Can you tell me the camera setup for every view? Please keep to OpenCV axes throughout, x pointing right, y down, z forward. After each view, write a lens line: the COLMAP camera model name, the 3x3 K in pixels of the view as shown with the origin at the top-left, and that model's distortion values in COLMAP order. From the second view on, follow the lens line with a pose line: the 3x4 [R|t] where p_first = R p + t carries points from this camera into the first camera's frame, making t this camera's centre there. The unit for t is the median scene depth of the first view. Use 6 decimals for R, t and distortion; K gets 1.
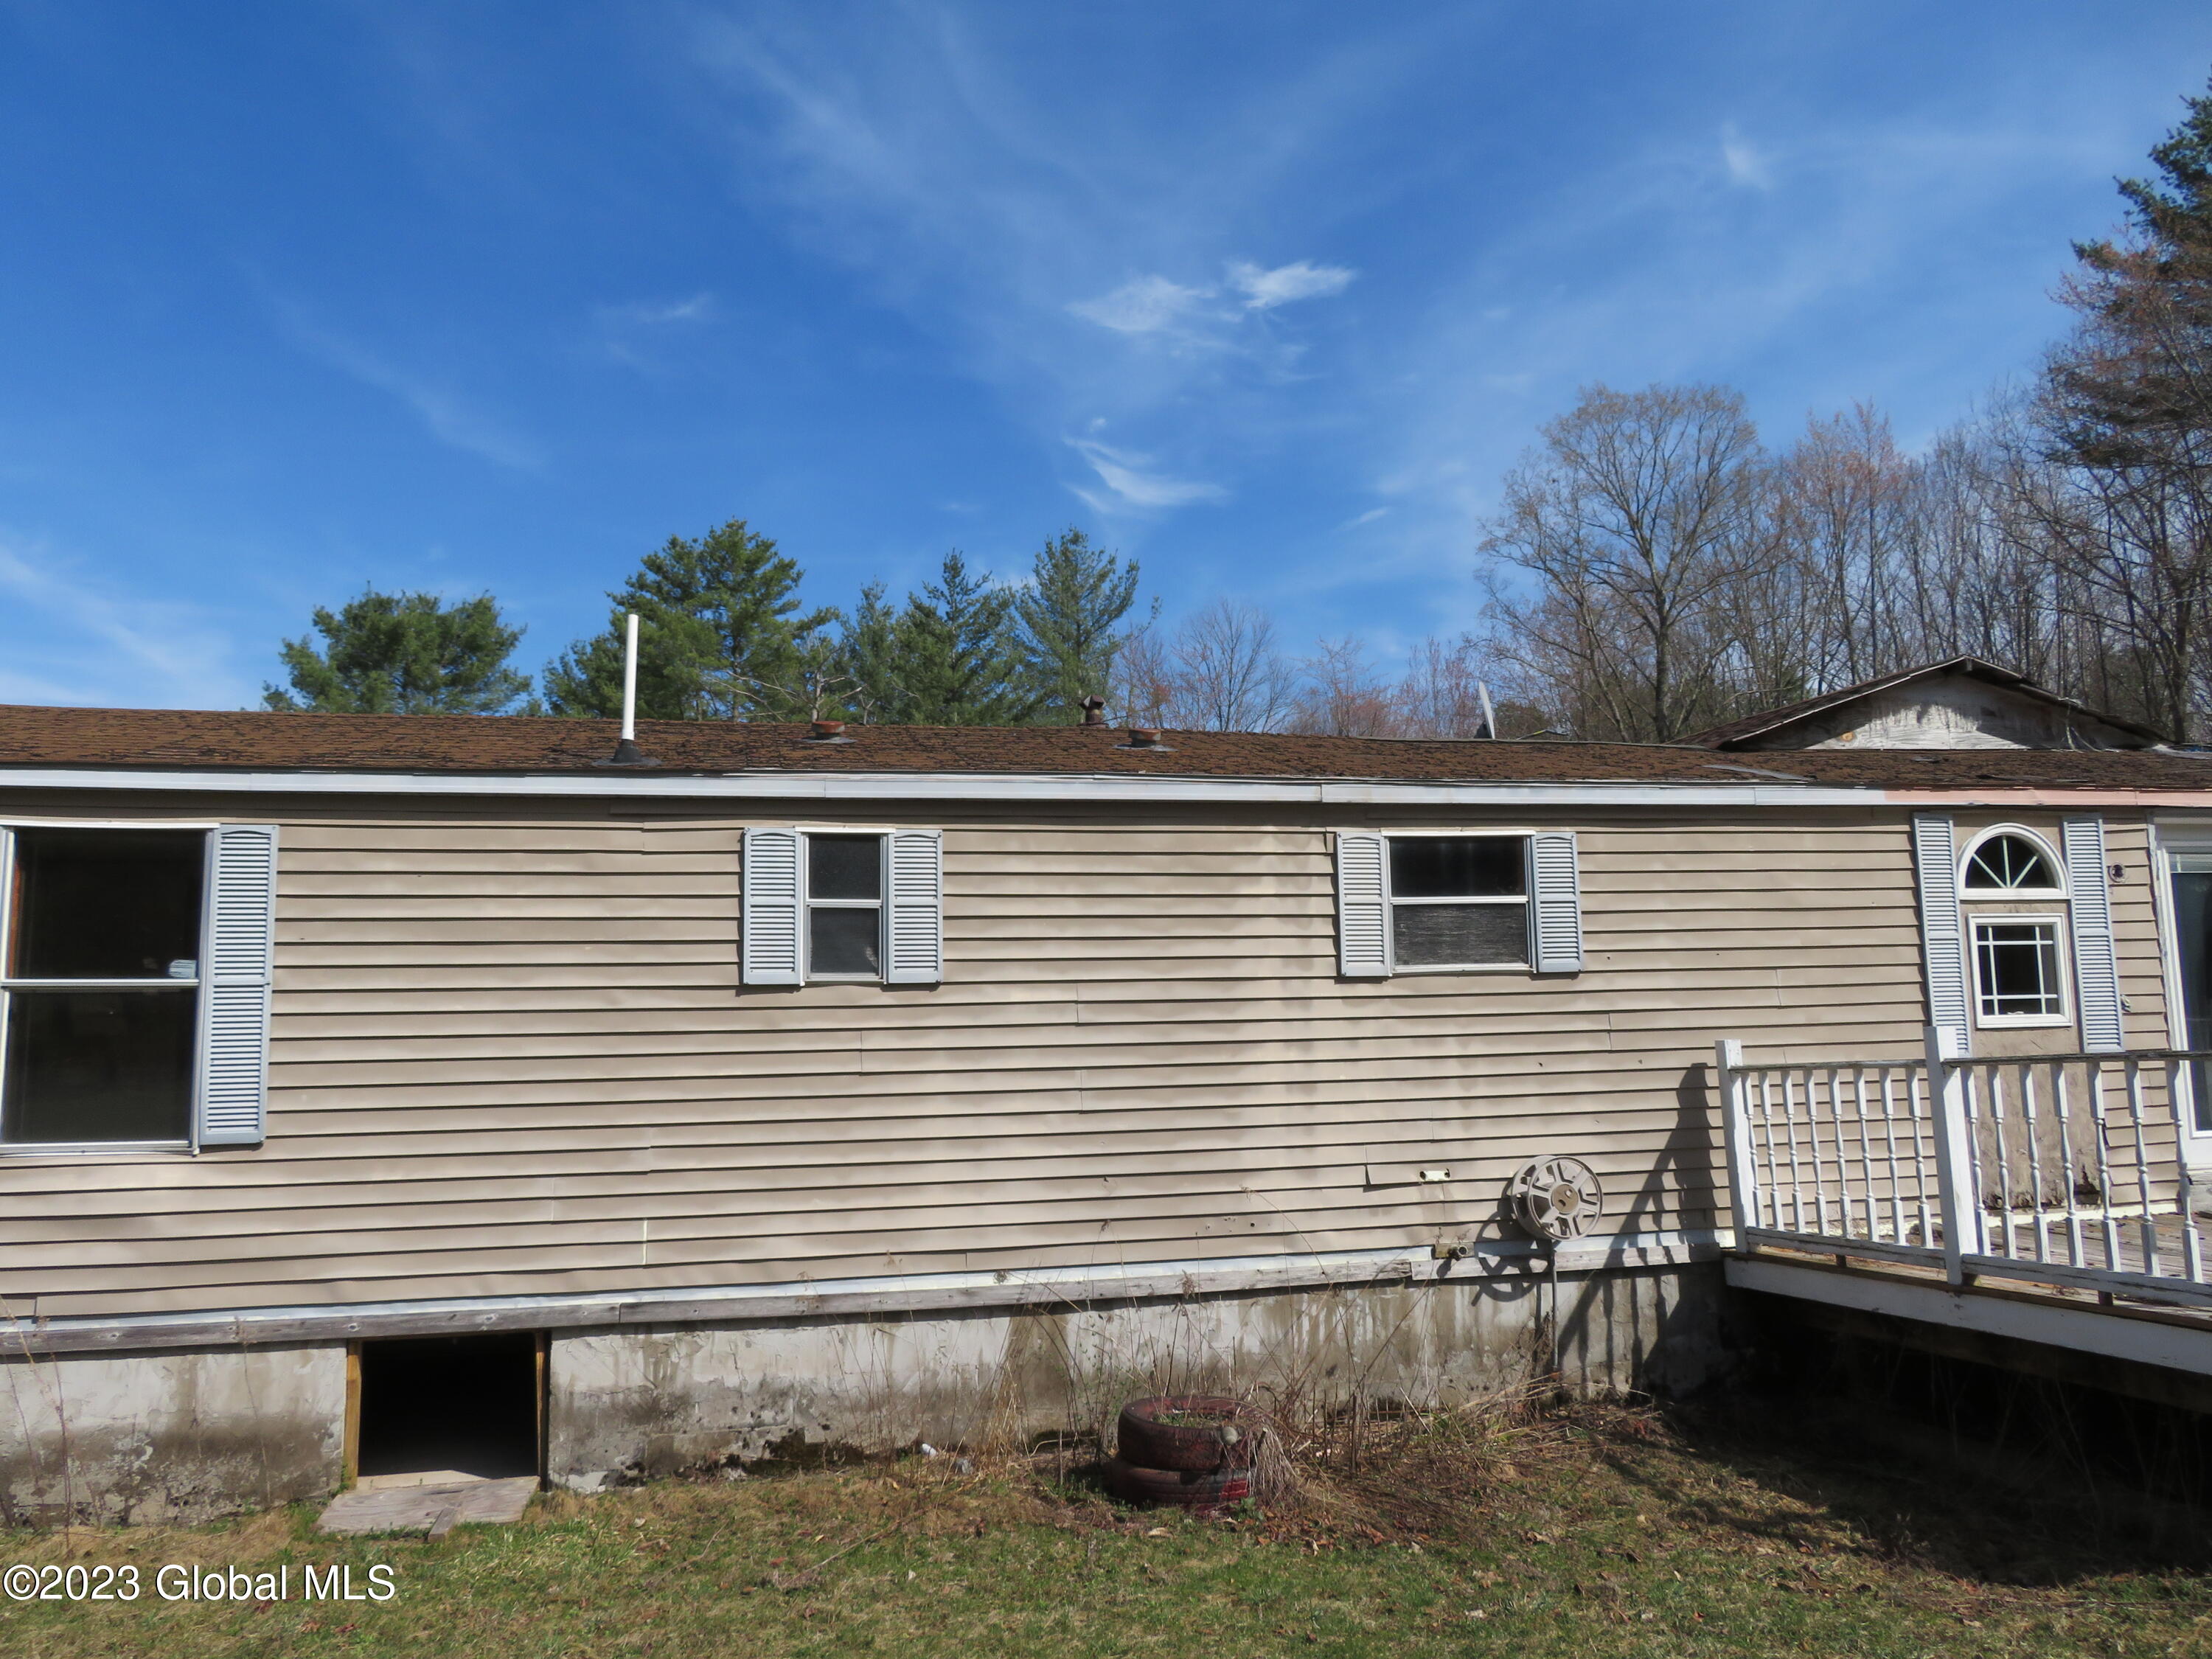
lens RADIAL K [[1587.3, 0, 1106.0], [0, 1587.3, 829.5], [0, 0, 1]] dist [-0.029803, 0.027744]
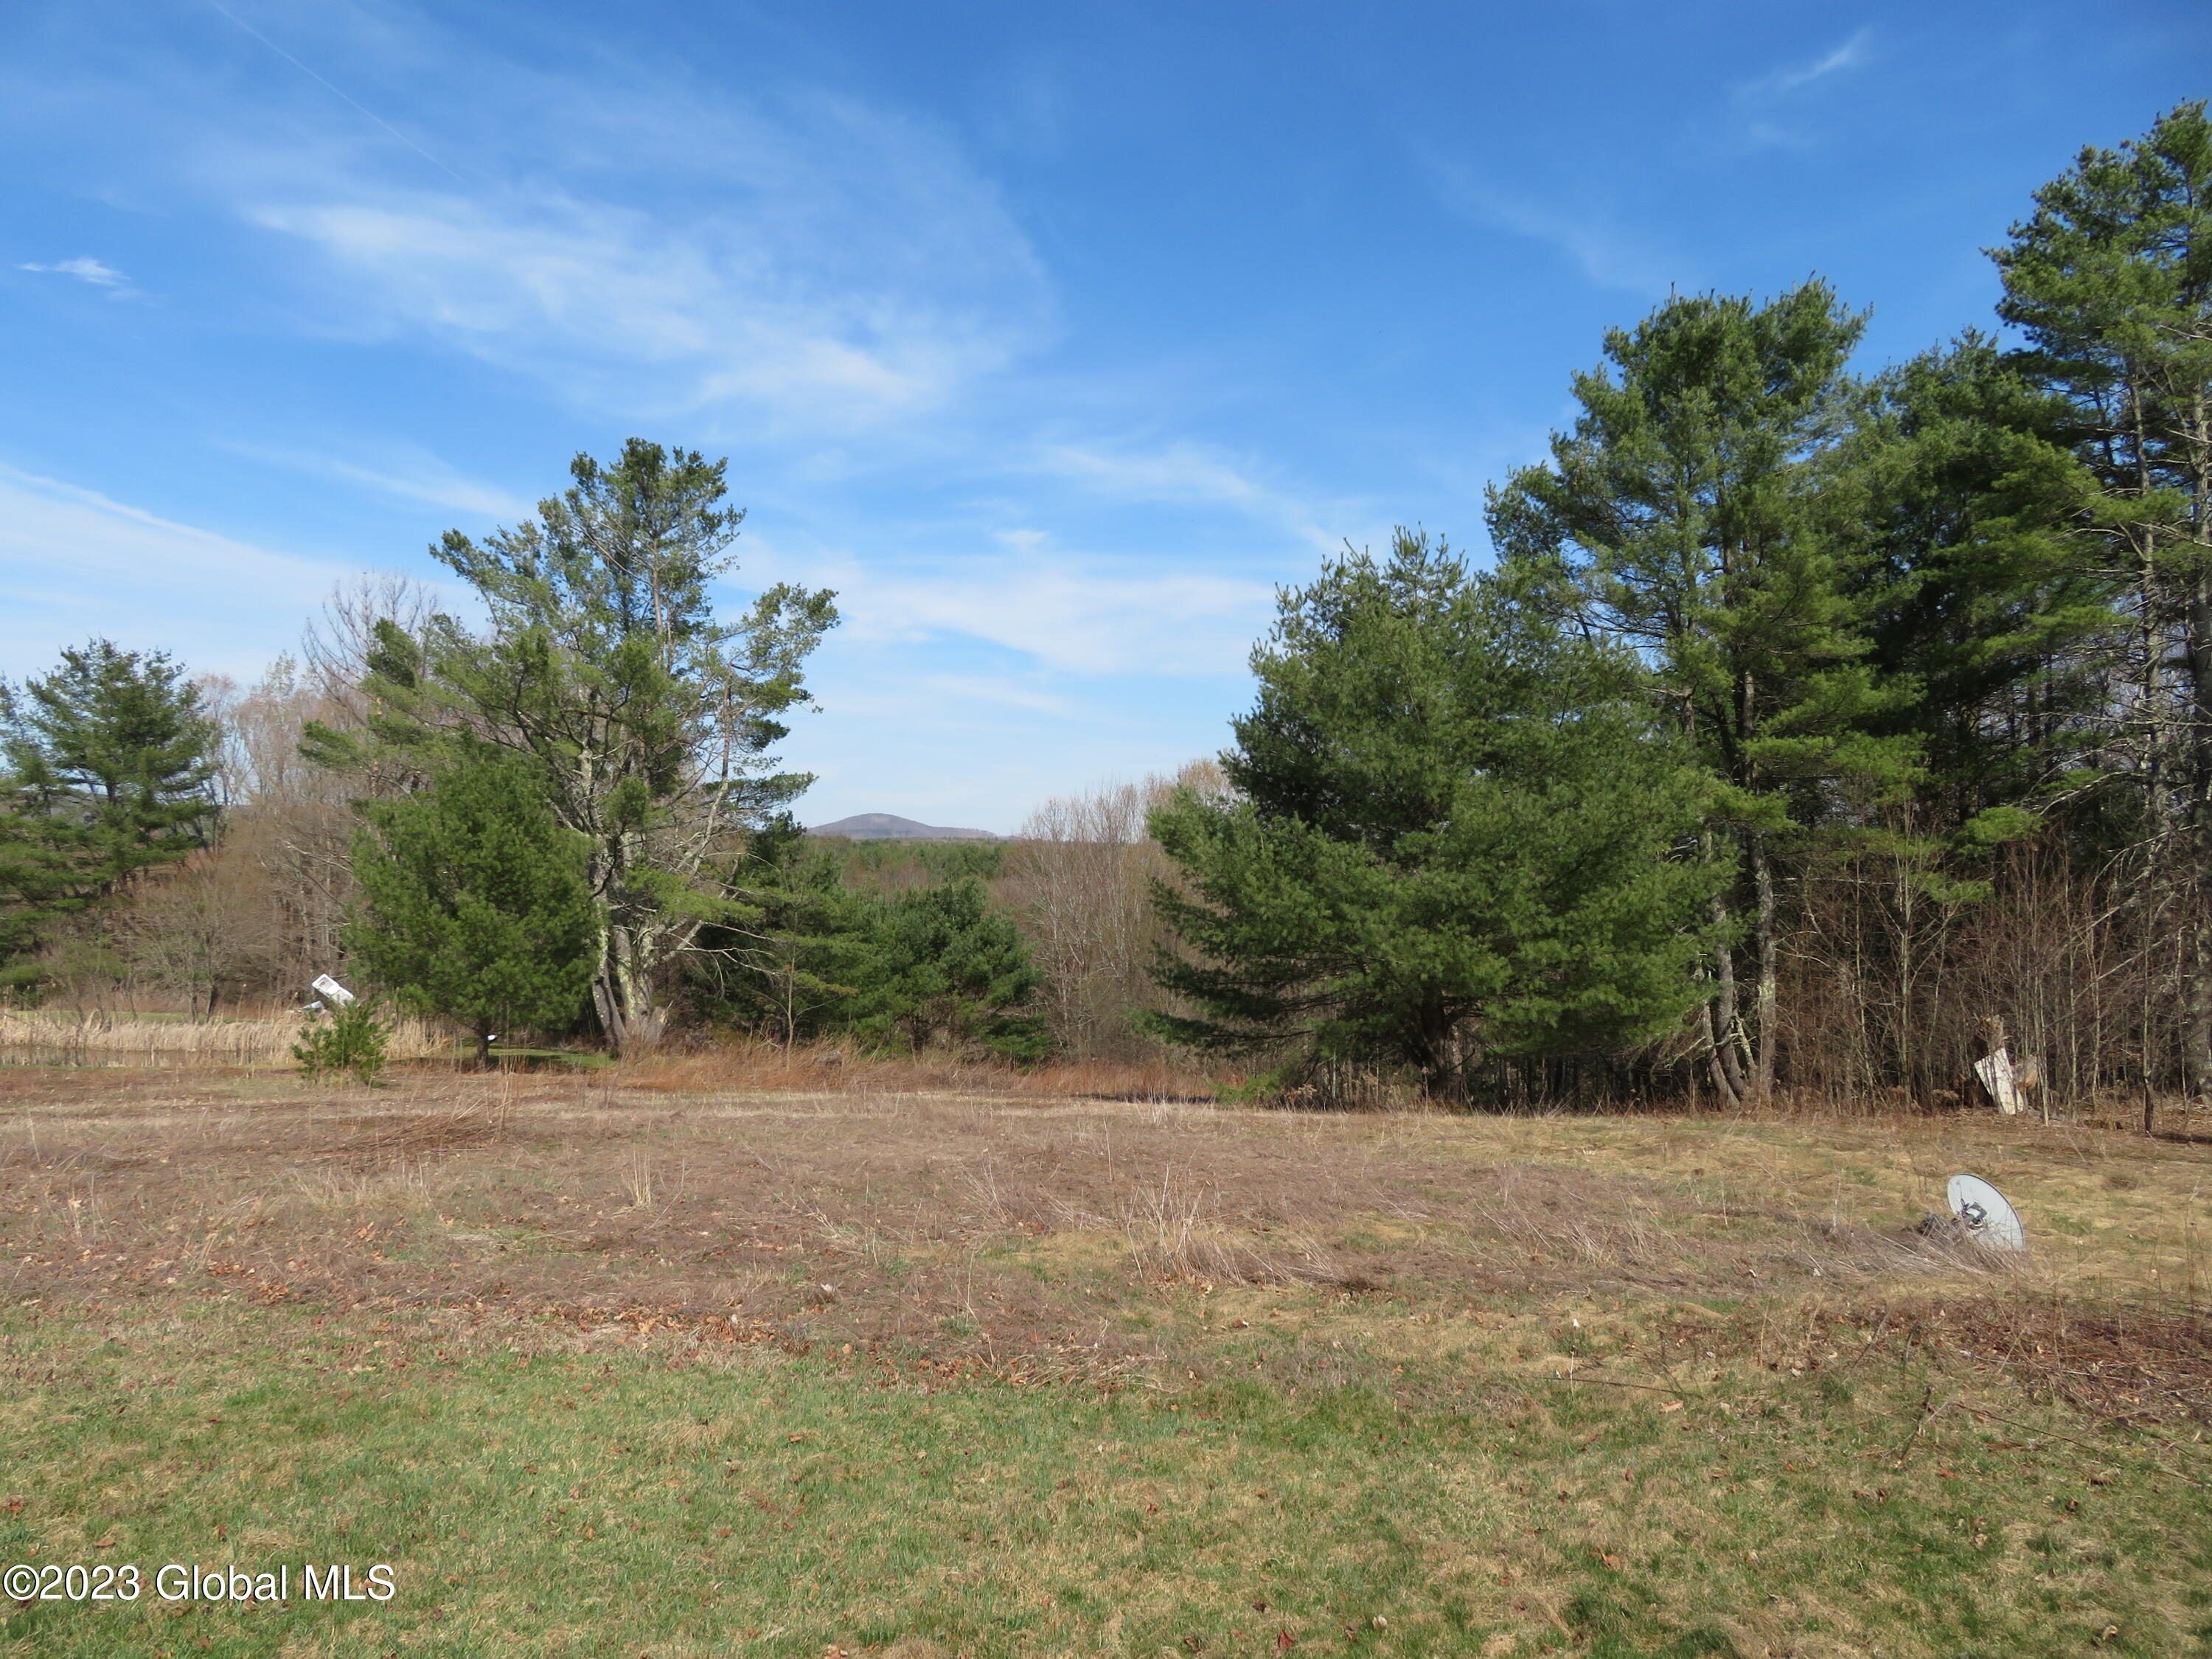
lens RADIAL K [[1621.5, 0, 1075.7], [0, 1621.5, 825.1], [0, 0, 1]] dist [-0.040974, 0.037718]
pose [[0.756953, -0.004350, -0.653455, -1.124739], [0.058624, 0.996398, 0.061276, 0.262785], [0.650835, -0.084692, 0.754481, 1.308952]]
